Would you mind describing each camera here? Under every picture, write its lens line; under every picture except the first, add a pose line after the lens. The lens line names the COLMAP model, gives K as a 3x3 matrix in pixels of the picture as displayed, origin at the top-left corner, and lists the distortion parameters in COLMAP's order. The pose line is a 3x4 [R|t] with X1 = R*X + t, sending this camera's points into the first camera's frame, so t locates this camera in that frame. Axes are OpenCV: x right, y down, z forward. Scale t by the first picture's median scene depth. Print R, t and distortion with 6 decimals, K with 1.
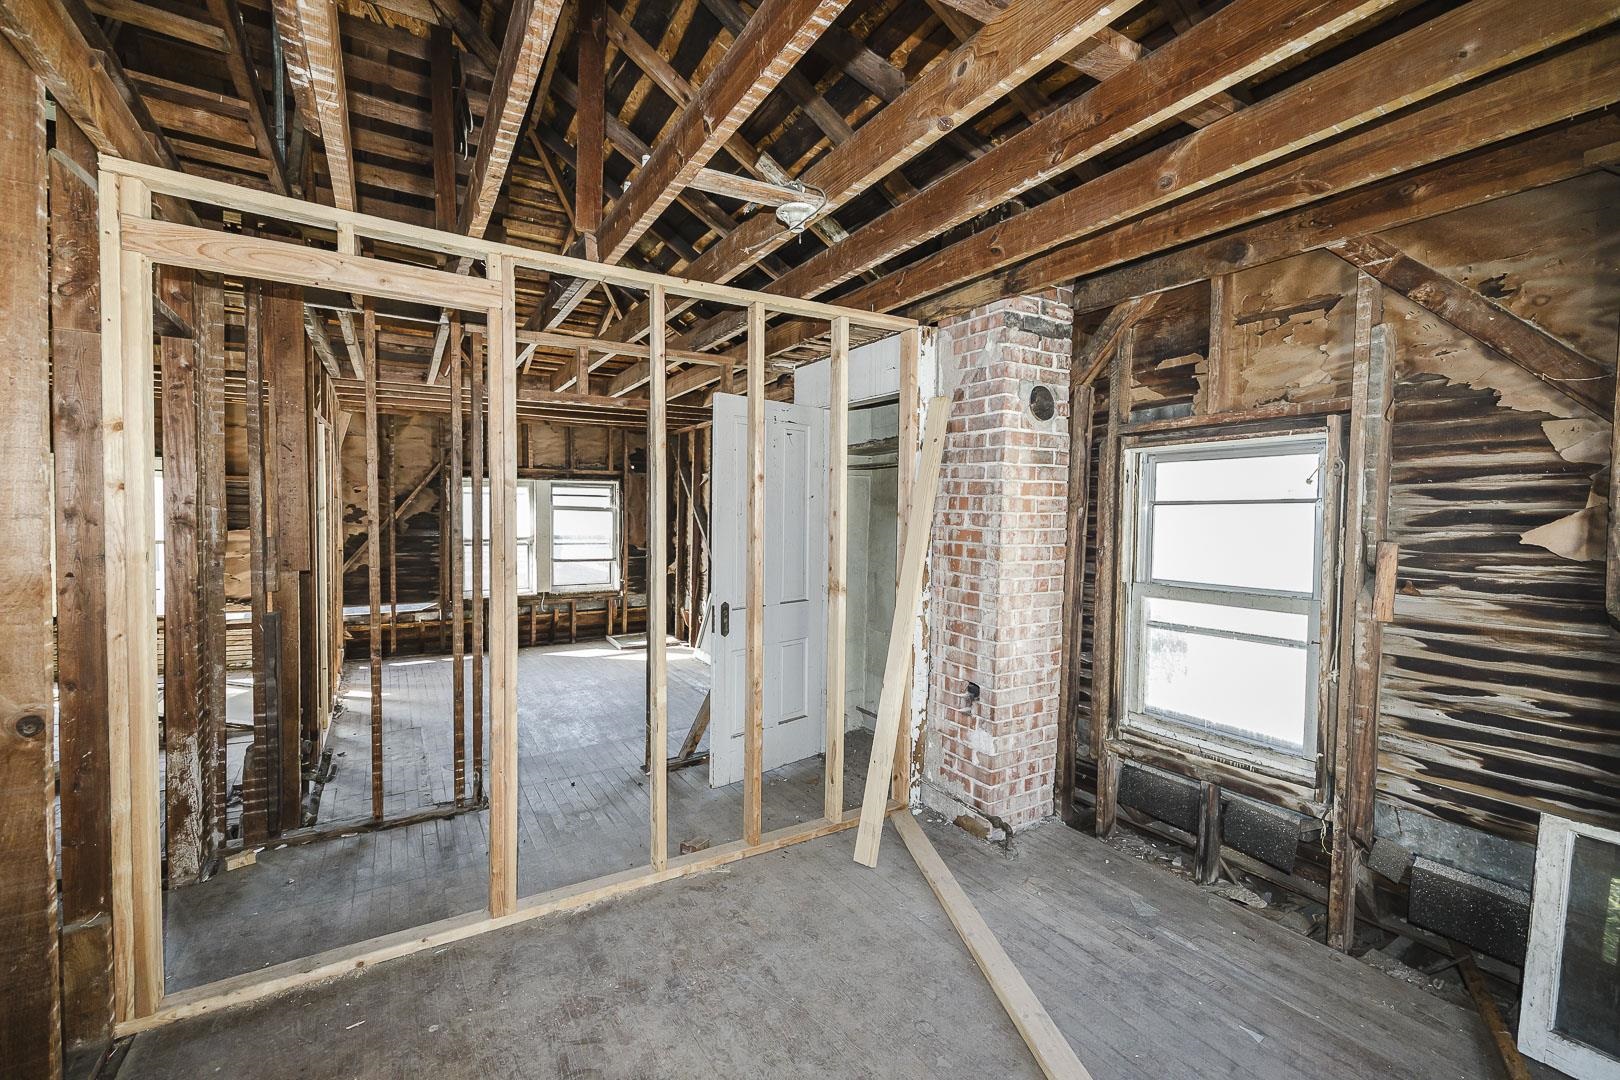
lens RADIAL K [[682.7, 0, 811.0], [0, 682.7, 534.7], [0, 0, 1]] dist [0.005181, 0.000449]
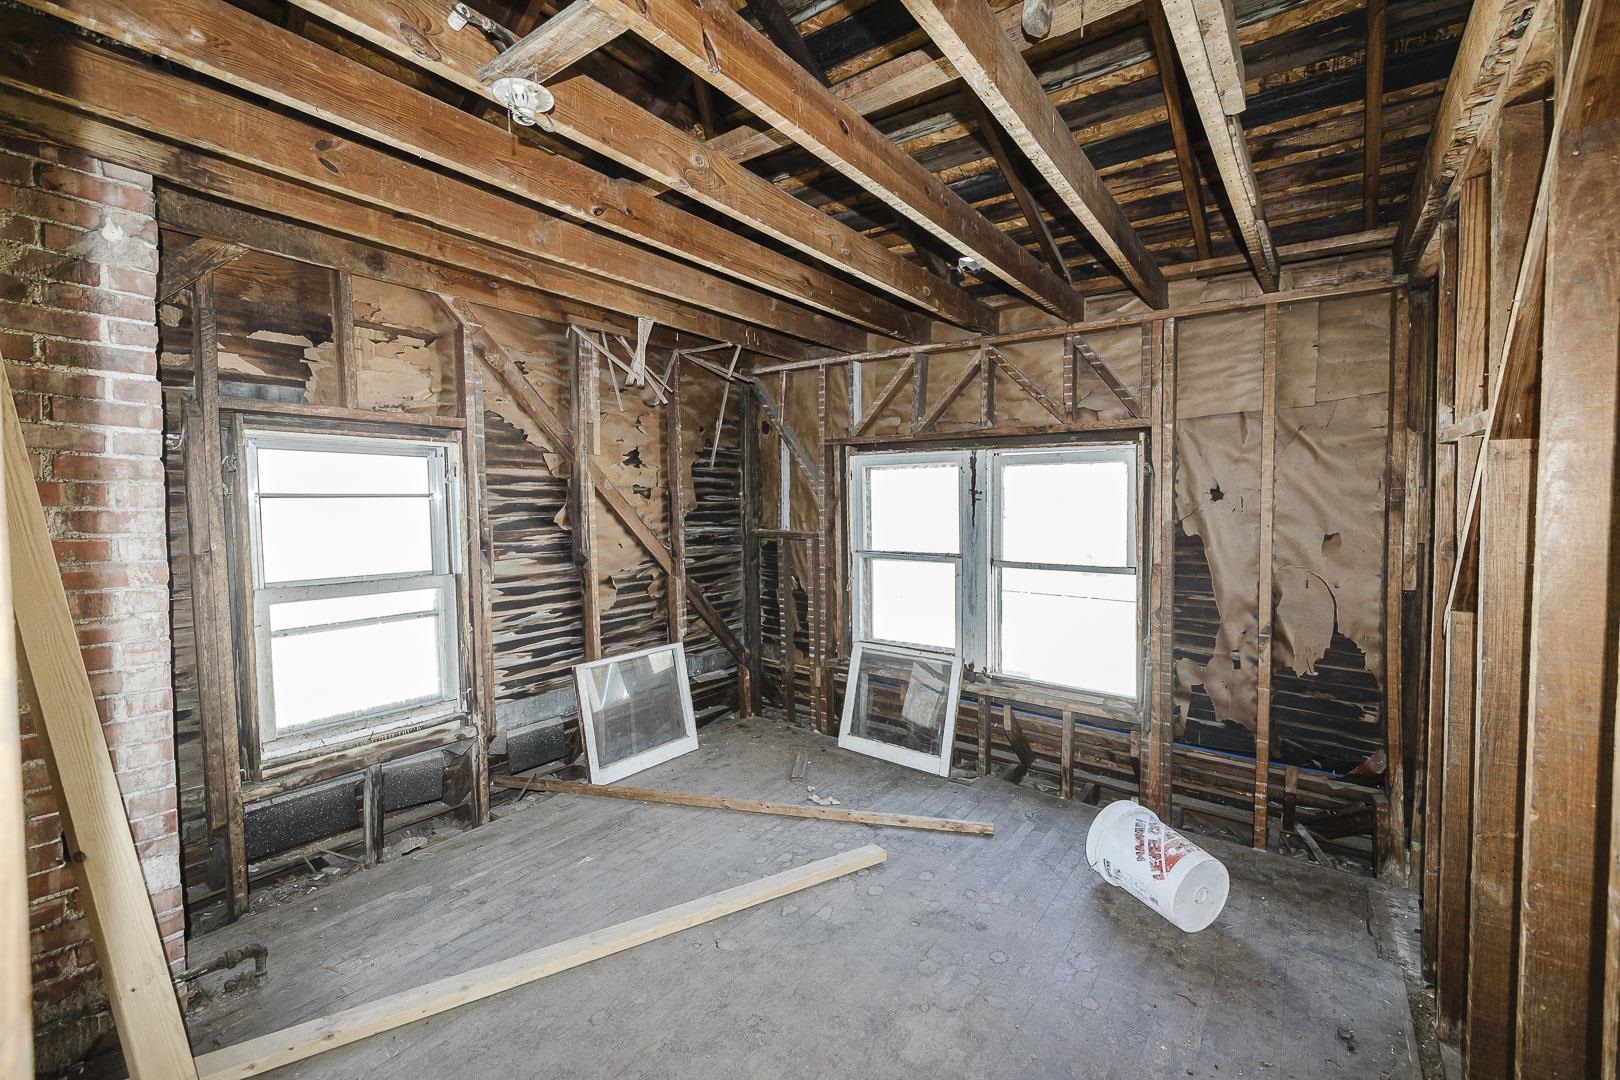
lens RADIAL K [[682.7, 0, 806.4], [0, 682.7, 539.8], [0, 0, 1]] dist [0.005181, 0.000449]
pose [[-0.363080, -0.058817, 0.929900, -0.720555], [0.027525, 0.996893, 0.073802, -0.046331], [-0.931351, 0.052391, -0.360333, 0.883918]]
